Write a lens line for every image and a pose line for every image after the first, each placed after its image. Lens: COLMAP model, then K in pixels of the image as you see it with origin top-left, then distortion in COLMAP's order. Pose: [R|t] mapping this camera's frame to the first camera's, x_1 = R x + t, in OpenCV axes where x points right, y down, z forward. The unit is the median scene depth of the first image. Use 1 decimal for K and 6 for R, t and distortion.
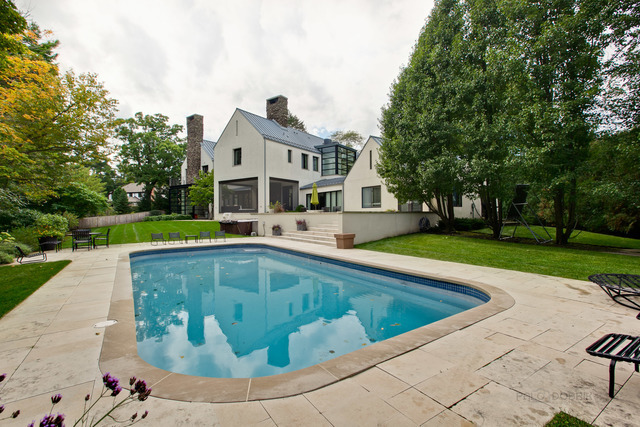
lens RADIAL K [[296.5, 0, 320.0], [0, 296.5, 213.5], [0, 0, 1]] dist [-0.000967, 0.000034]
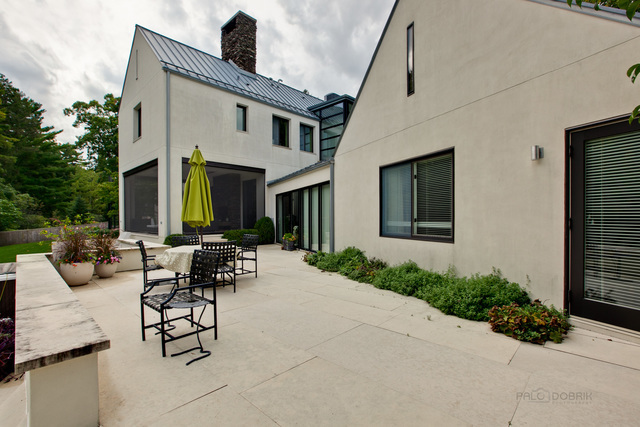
lens RADIAL K [[296.5, 0, 320.0], [0, 296.5, 213.5], [0, 0, 1]] dist [-0.000967, 0.000034]
pose [[0.988952, -0.002561, -0.148216, 0.090936], [0.000801, 0.999928, -0.011932, -0.027686], [0.148236, 0.011682, 0.988883, 0.507277]]
